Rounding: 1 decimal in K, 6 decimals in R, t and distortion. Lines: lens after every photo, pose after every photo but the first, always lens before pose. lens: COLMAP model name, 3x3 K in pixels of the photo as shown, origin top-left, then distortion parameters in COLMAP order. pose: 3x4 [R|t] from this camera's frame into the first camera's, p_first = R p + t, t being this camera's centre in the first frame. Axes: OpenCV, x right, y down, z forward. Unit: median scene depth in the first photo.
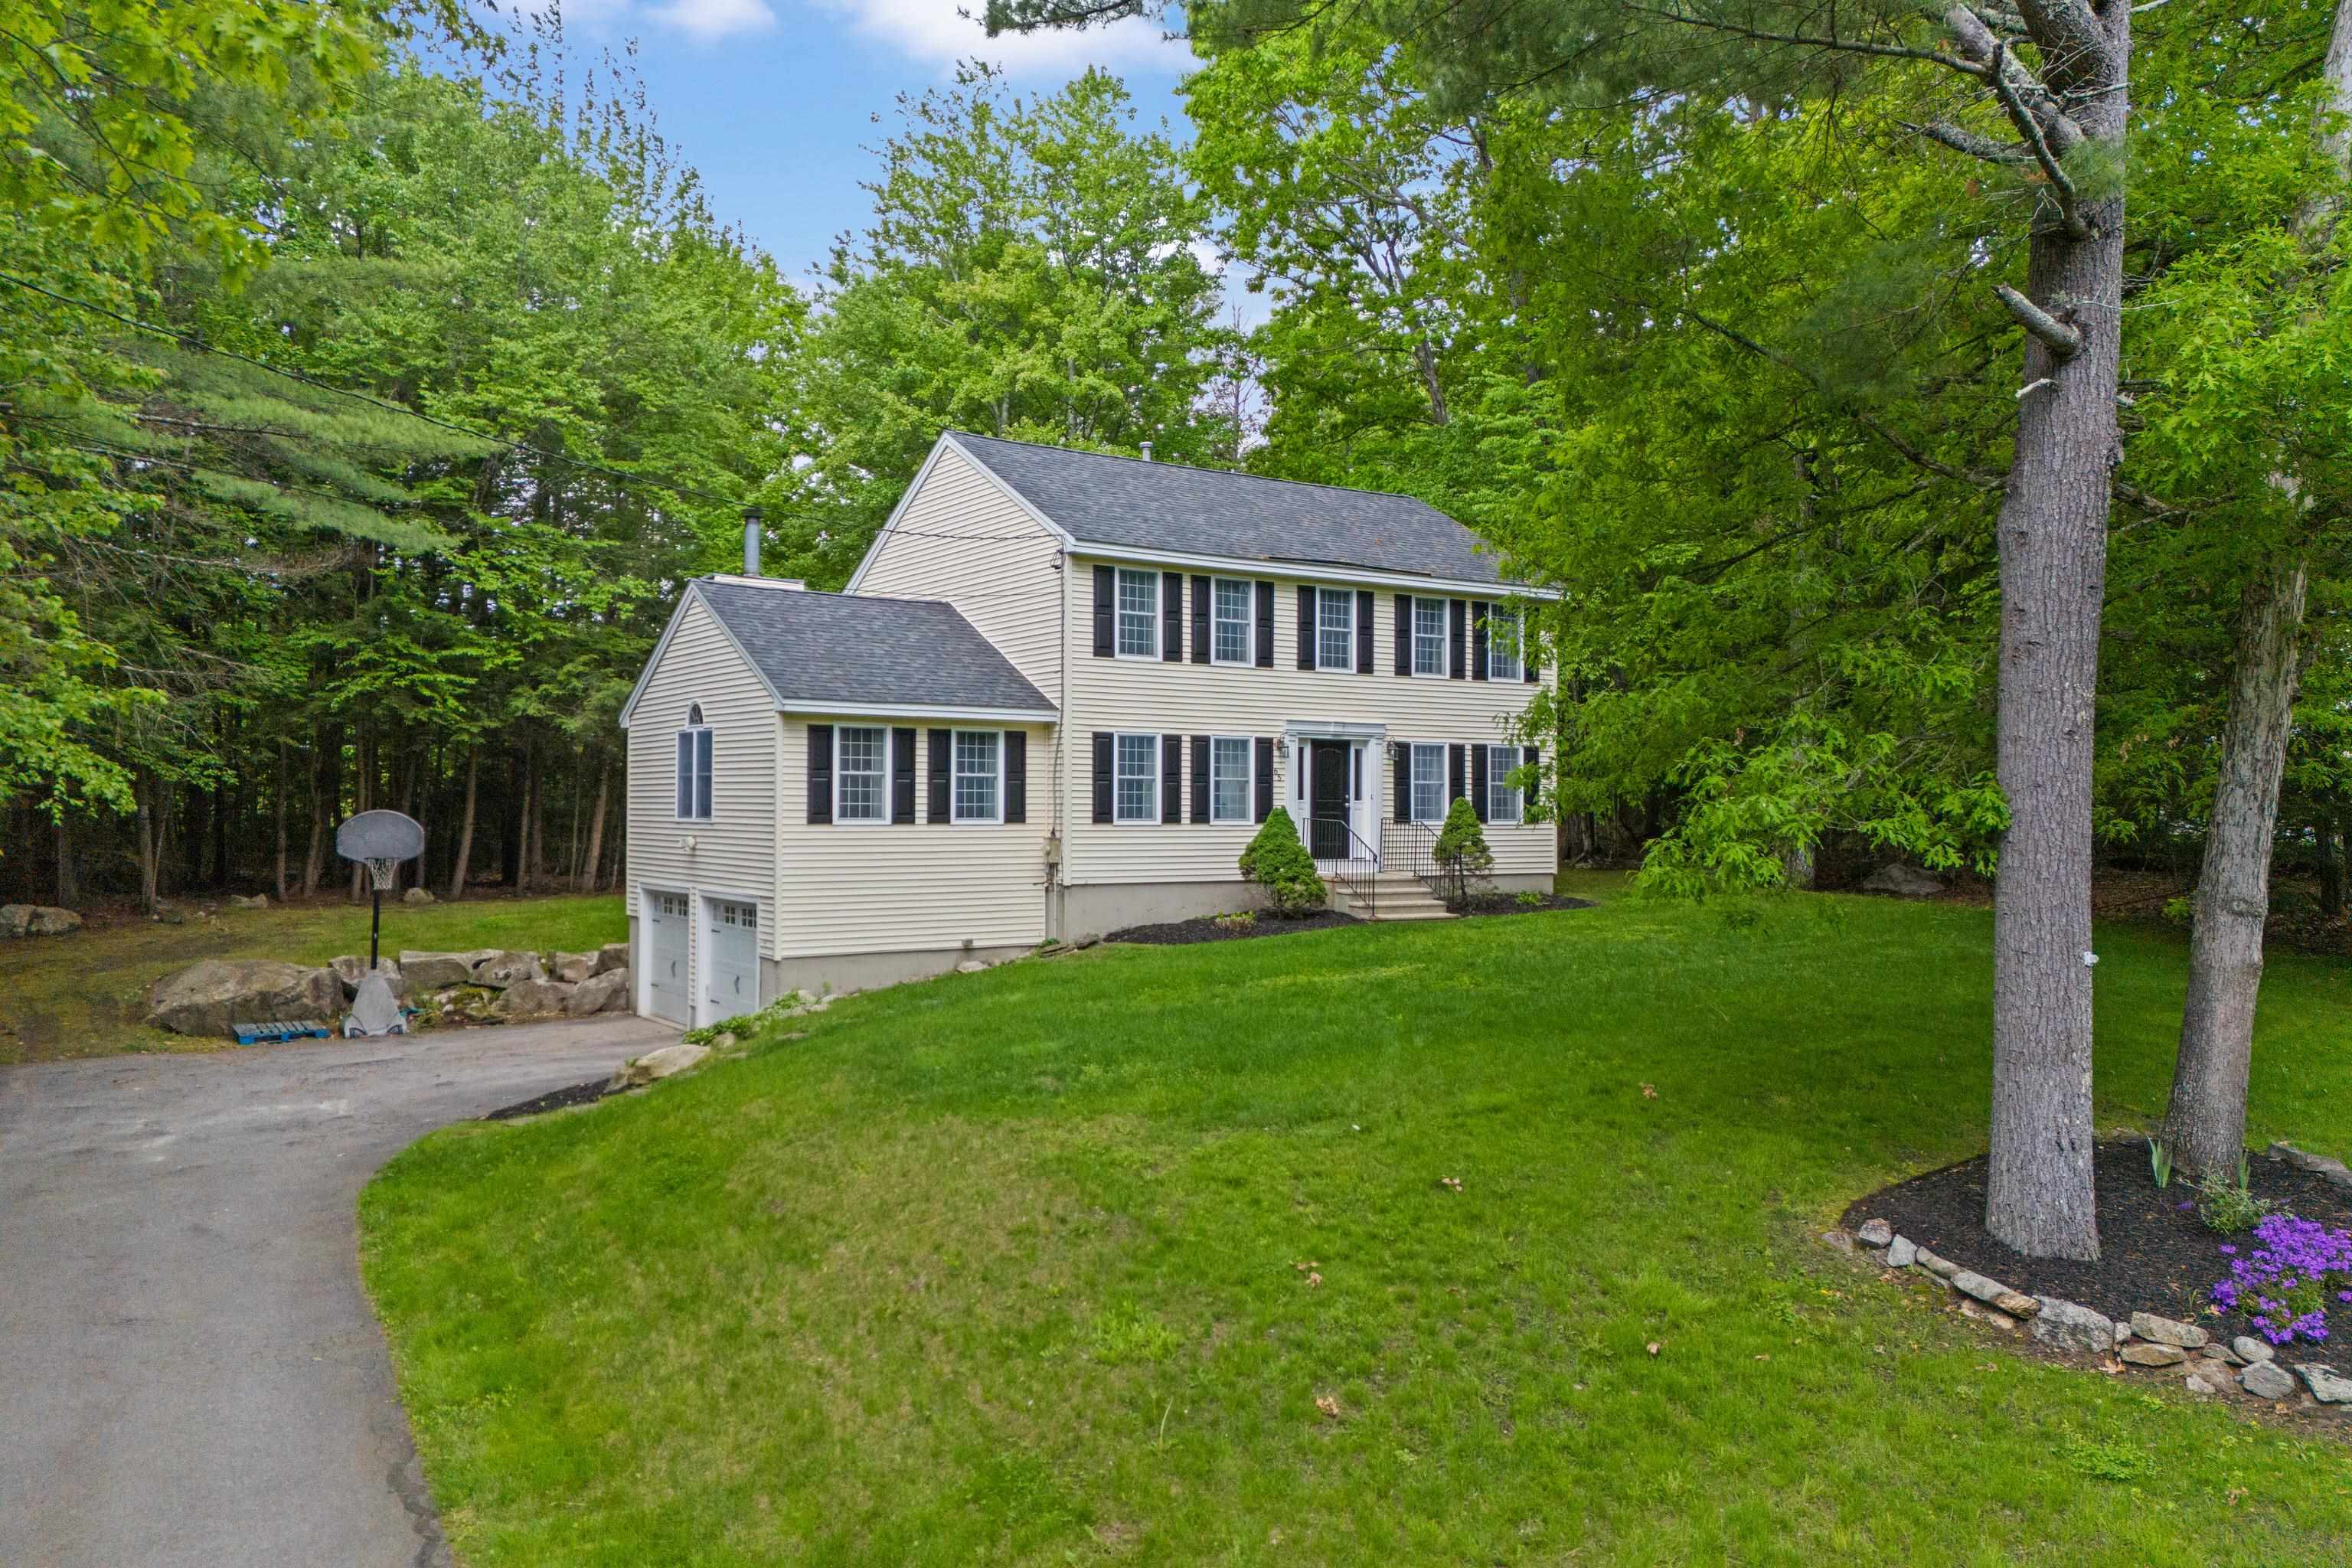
lens RADIAL K [[1714.0, 0, 1176.0], [0, 1714.0, 784.0], [0, 0, 1]] dist [0.084474, -0.094555]
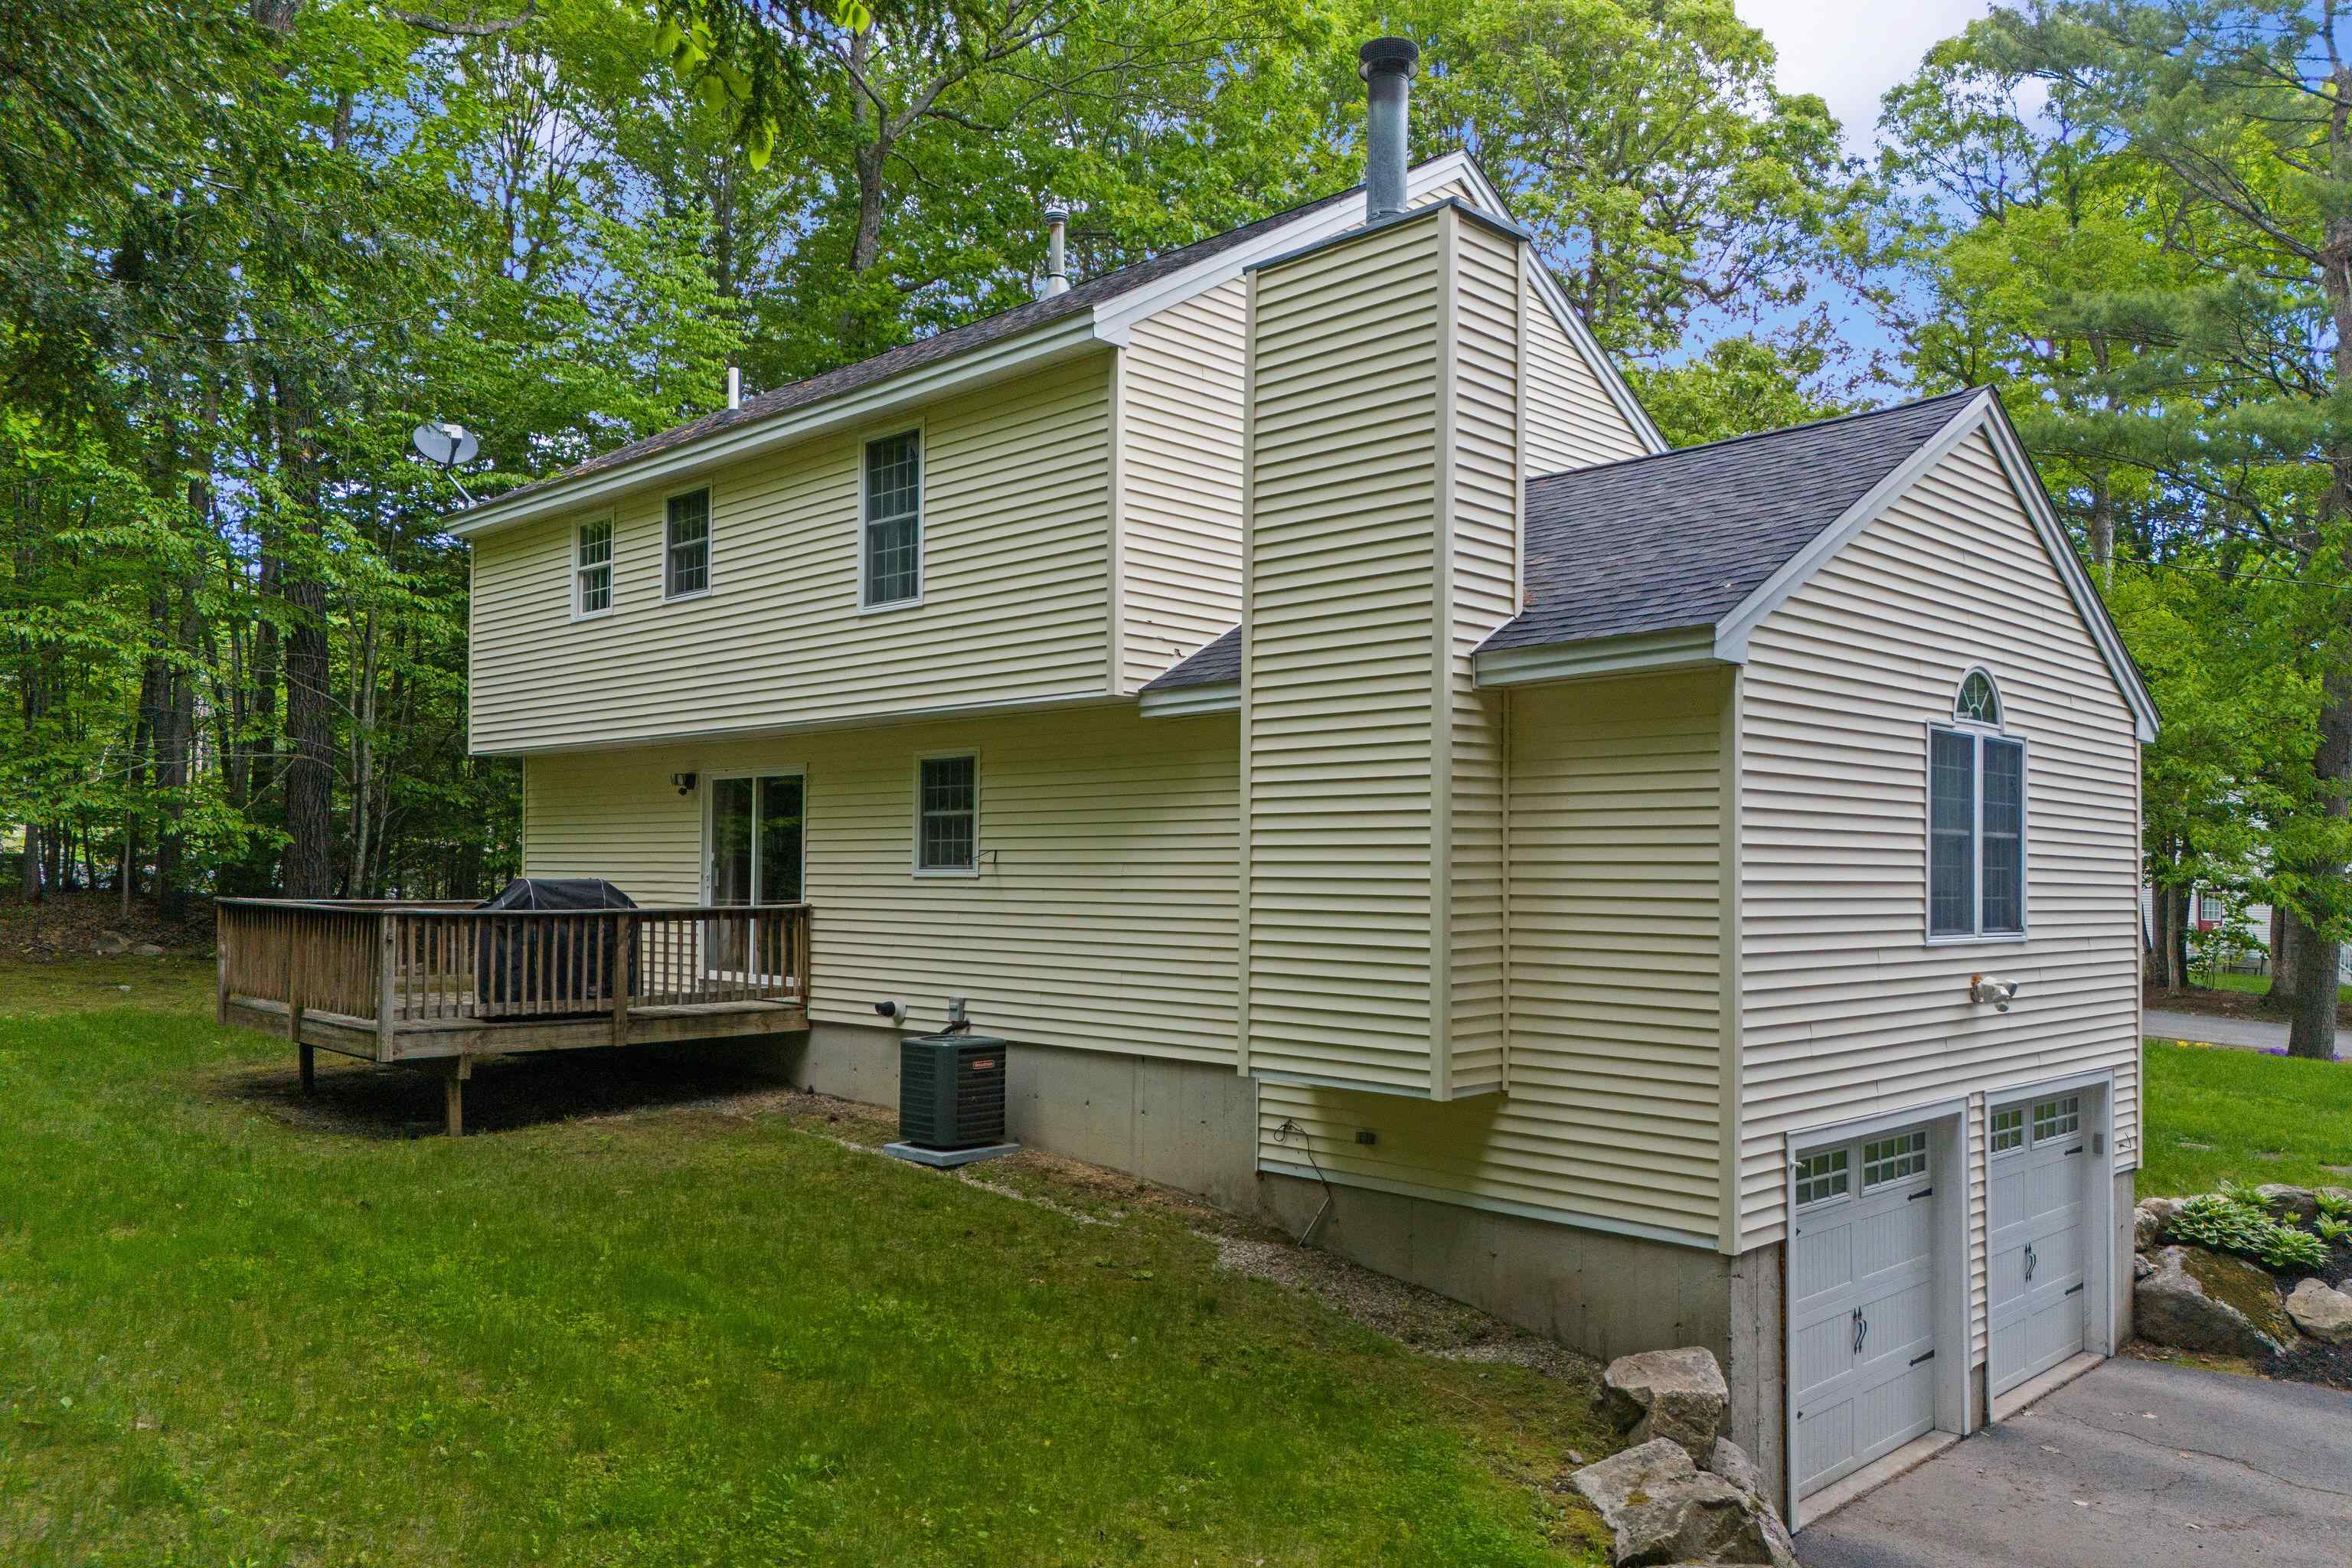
lens RADIAL K [[1714.0, 0, 1176.0], [0, 1714.0, 784.0], [0, 0, 1]] dist [0.084474, -0.094555]
pose [[-0.187836, 0.048333, 0.981011, -0.604981], [-0.021519, 0.998346, -0.053308, 0.007873], [-0.981965, -0.031123, -0.186485, 1.163393]]
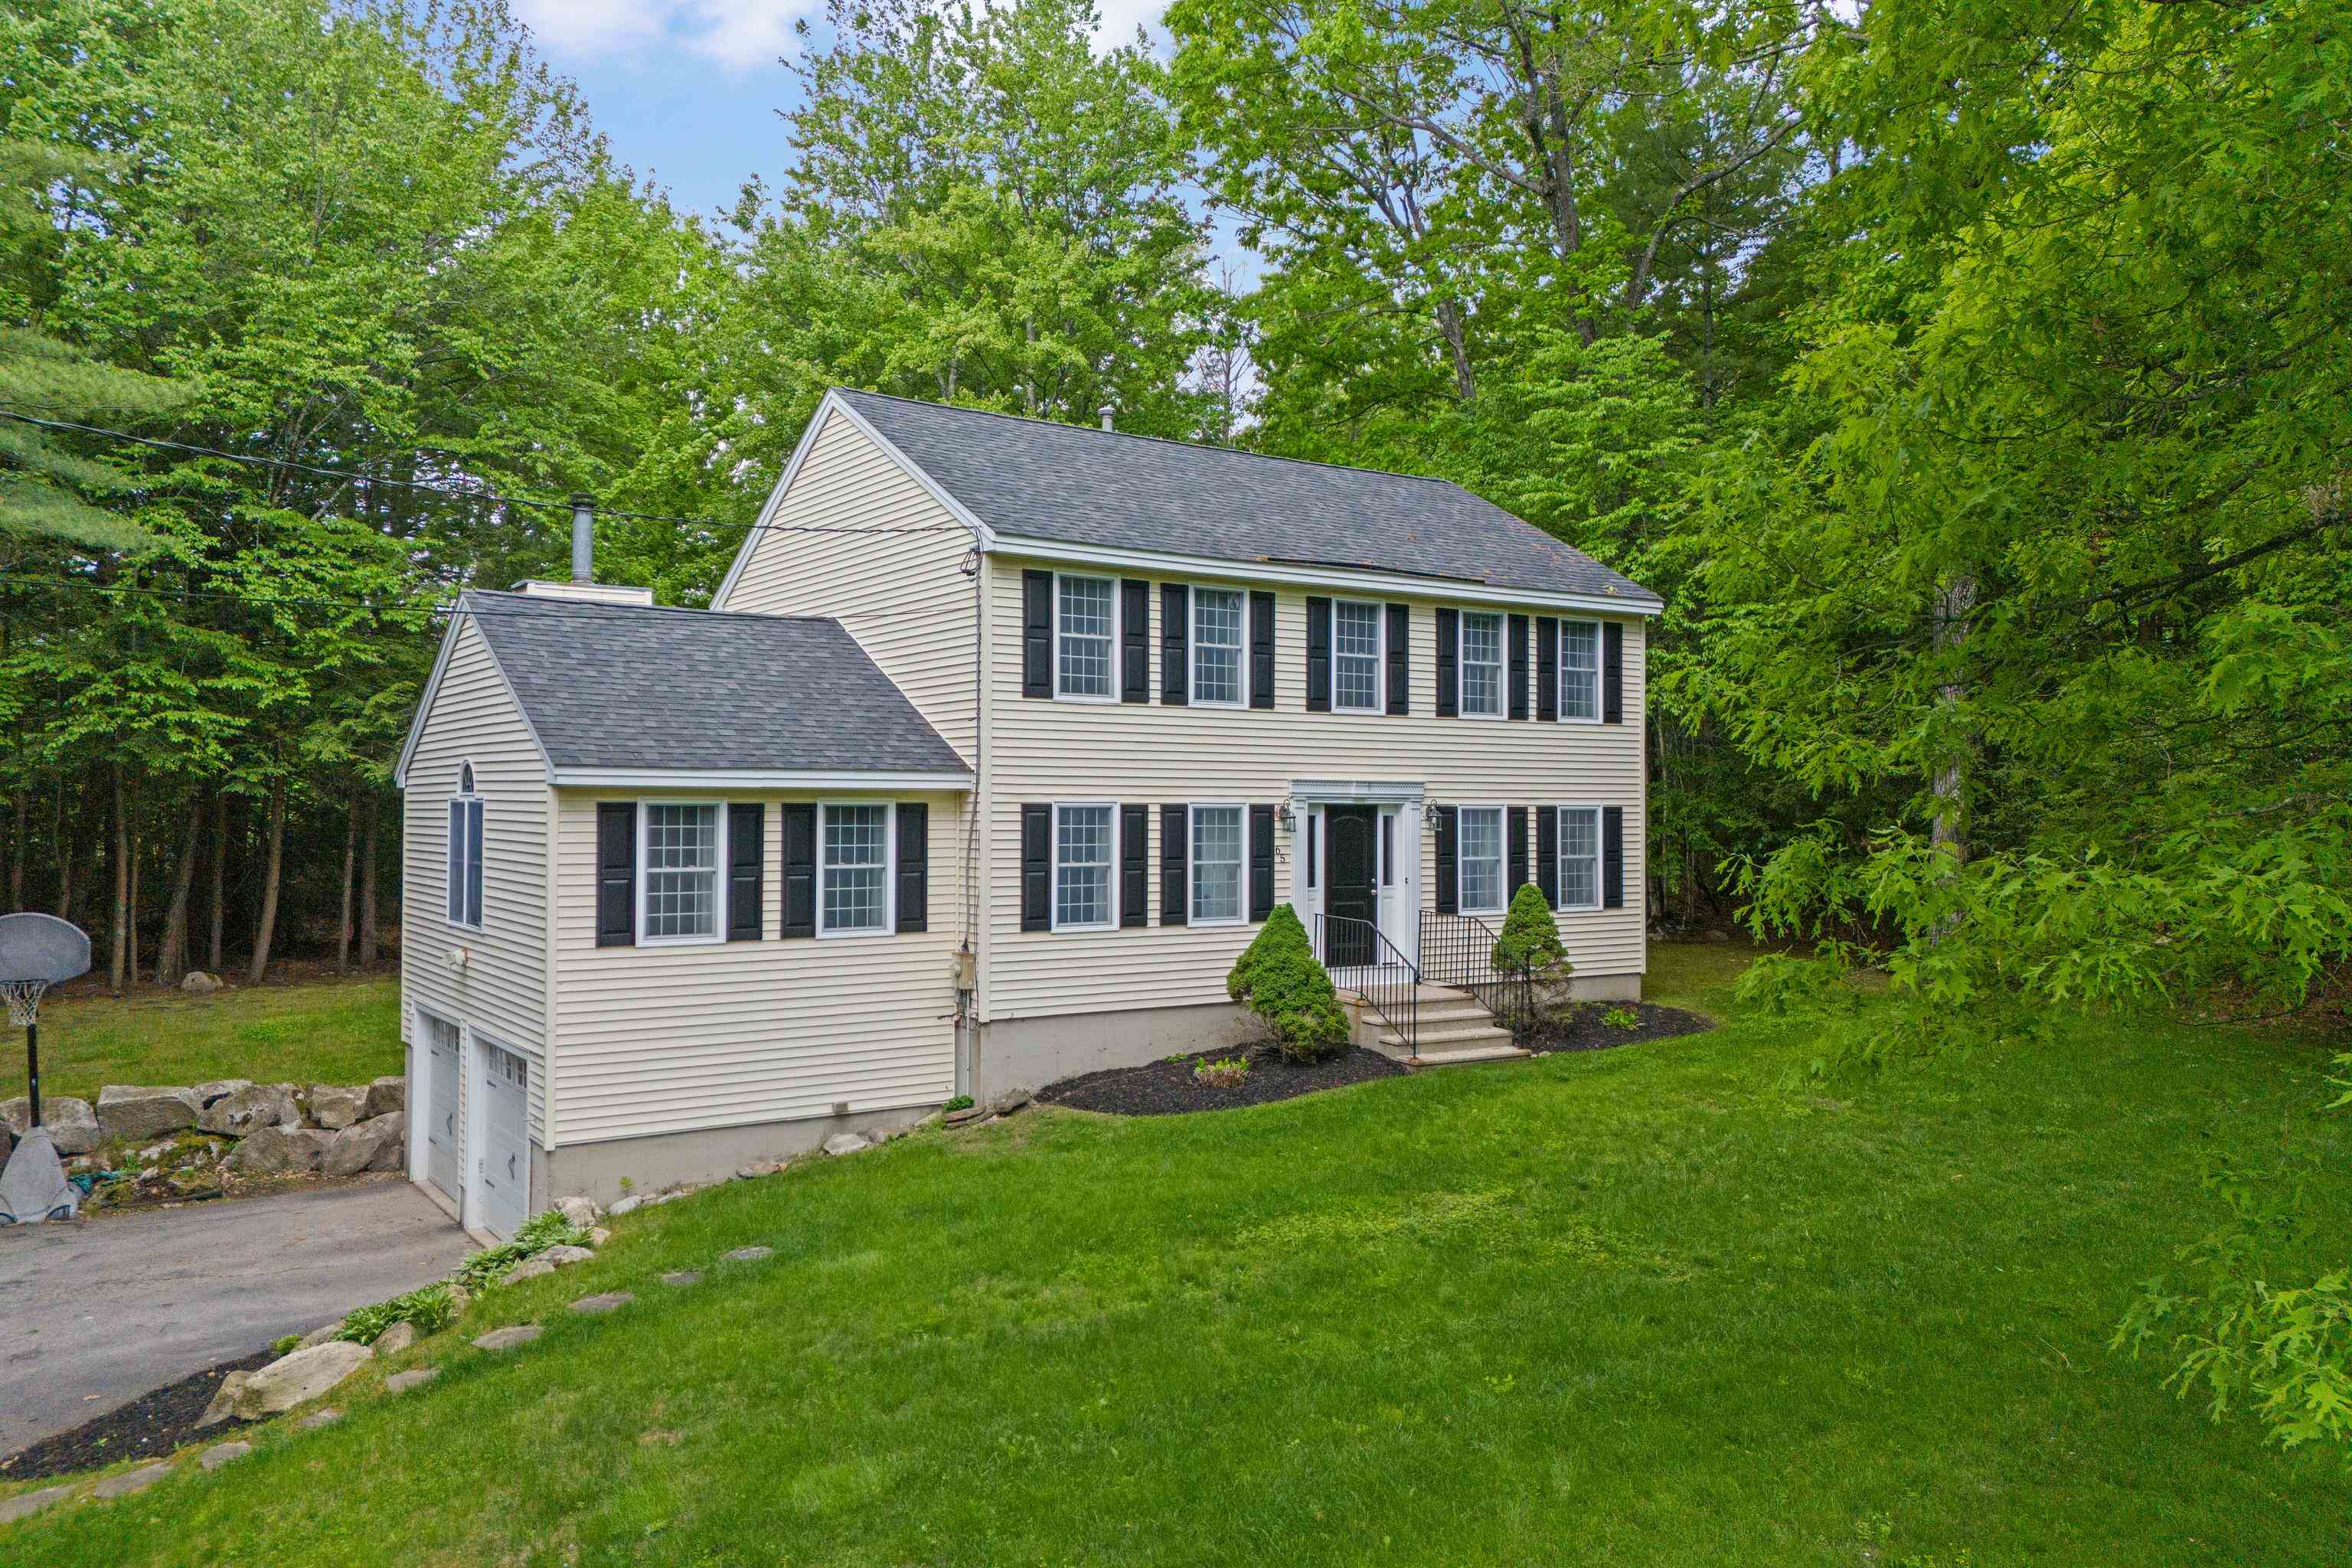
lens RADIAL K [[1714.0, 0, 1176.0], [0, 1714.0, 784.0], [0, 0, 1]] dist [0.084474, -0.094555]
pose [[0.999991, -0.000746, 0.004230, 0.011179], [0.000750, 0.999999, -0.000965, -0.033586], [-0.004229, 0.000968, 0.999991, 0.255517]]
